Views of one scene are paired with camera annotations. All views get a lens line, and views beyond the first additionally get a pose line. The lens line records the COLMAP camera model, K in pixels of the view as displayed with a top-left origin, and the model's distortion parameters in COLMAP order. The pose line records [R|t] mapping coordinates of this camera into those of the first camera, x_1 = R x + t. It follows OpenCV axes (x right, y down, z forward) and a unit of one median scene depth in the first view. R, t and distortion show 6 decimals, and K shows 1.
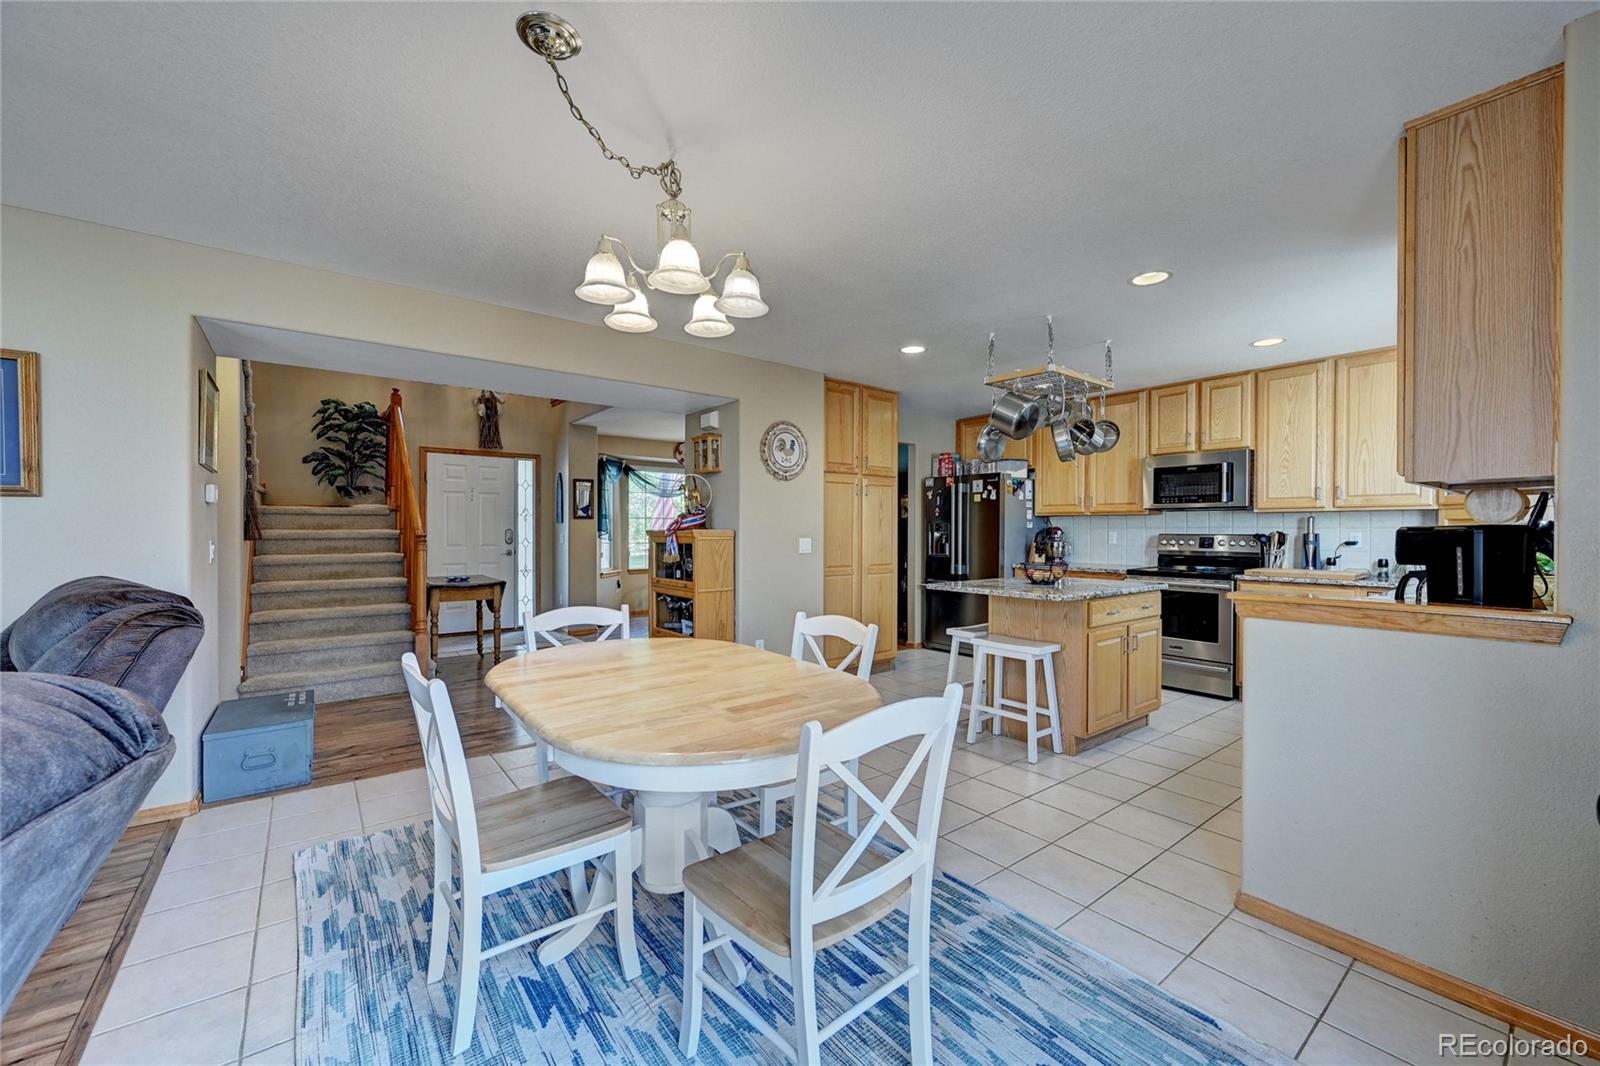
lens RADIAL K [[637.6, 0, 811.4], [0, 637.6, 533.6], [0, 0, 1]] dist [-0.003690, -0.000037]
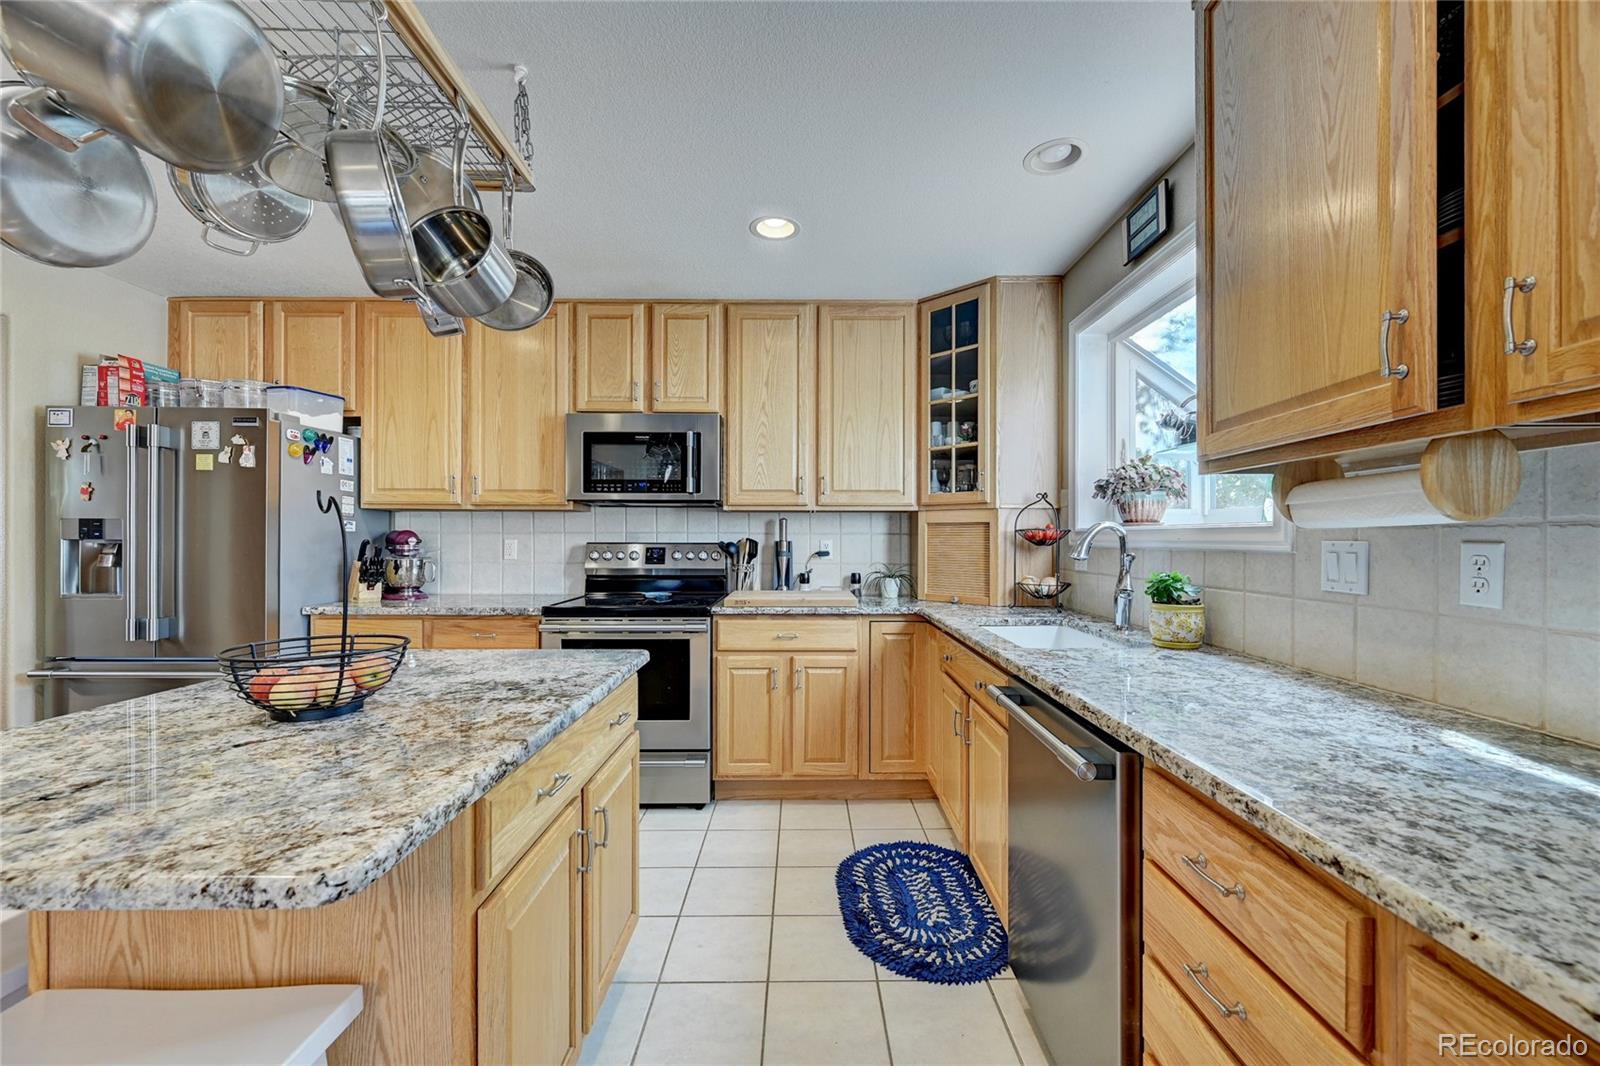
lens RADIAL K [[637.6, 0, 808.7], [0, 637.6, 539.3], [0, 0, 1]] dist [-0.003690, -0.000037]
pose [[0.617826, -0.001174, 0.786314, 0.205520], [0.003763, 0.999992, -0.001464, -0.000971], [-0.786306, 0.003863, 0.617825, 0.480613]]
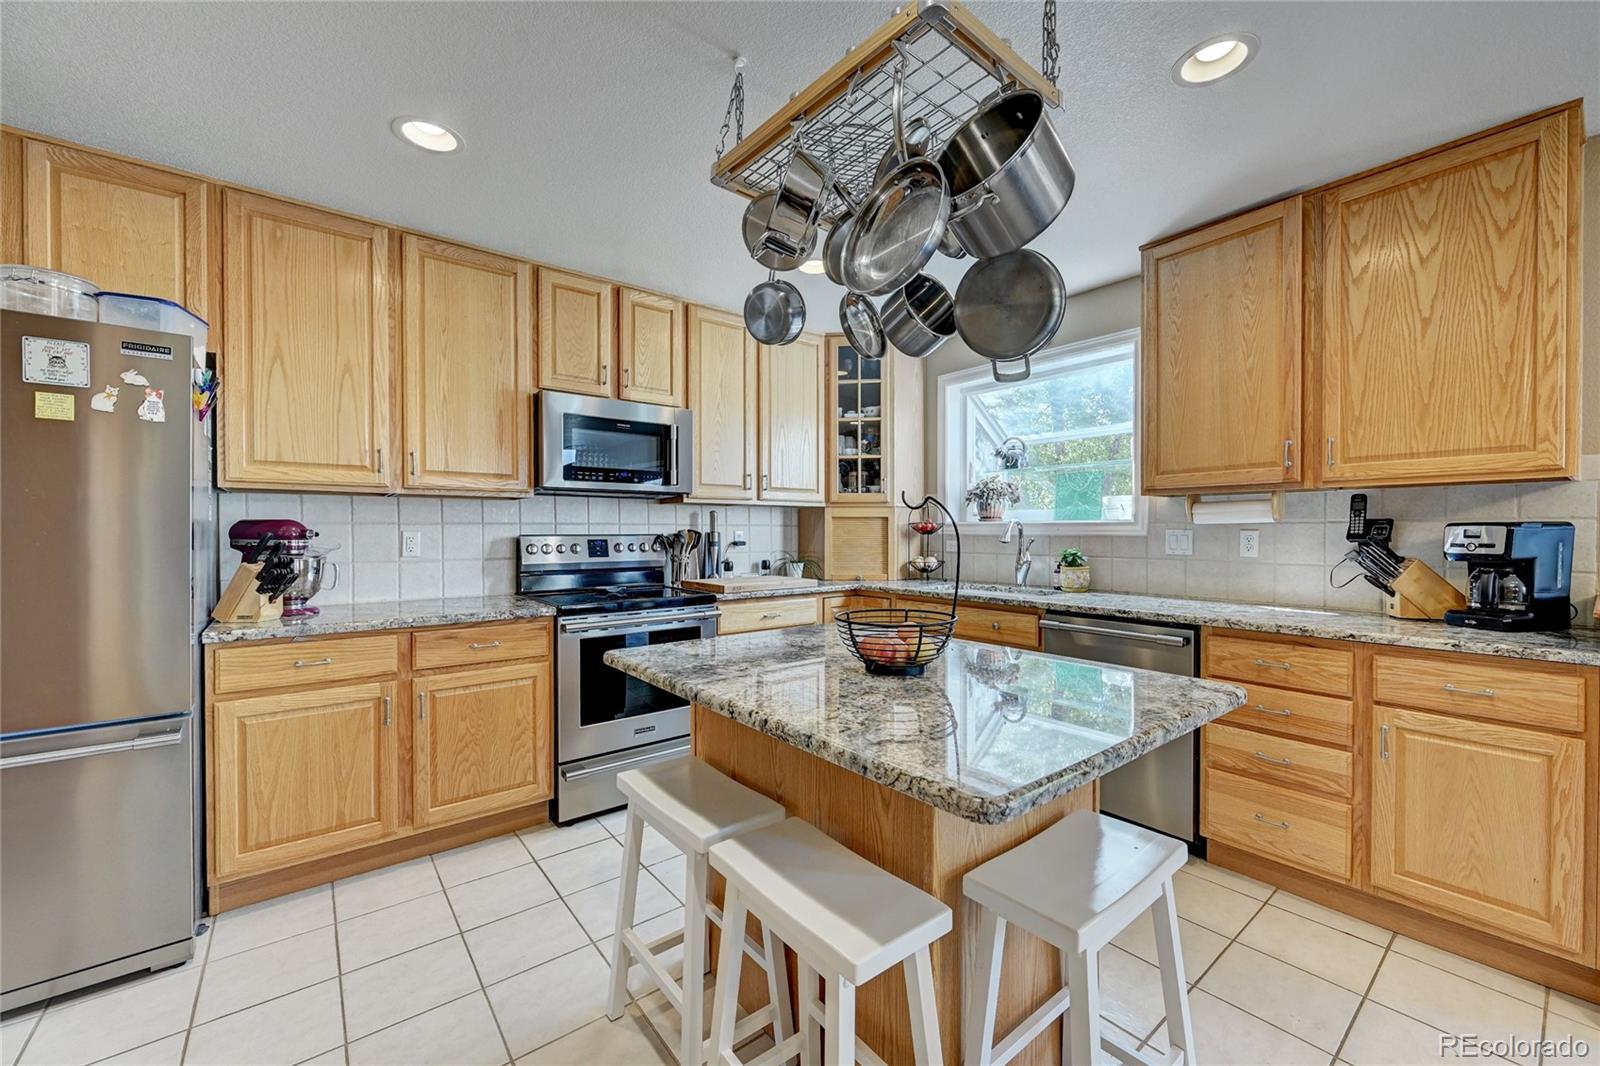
lens RADIAL K [[637.6, 0, 818.8], [0, 637.6, 552.0], [0, 0, 1]] dist [-0.003690, -0.000037]
pose [[-0.011544, -0.035473, 0.999304, -0.010976], [0.007708, 0.999338, 0.035564, -0.002778], [-0.999904, 0.008113, -0.011263, 0.810632]]
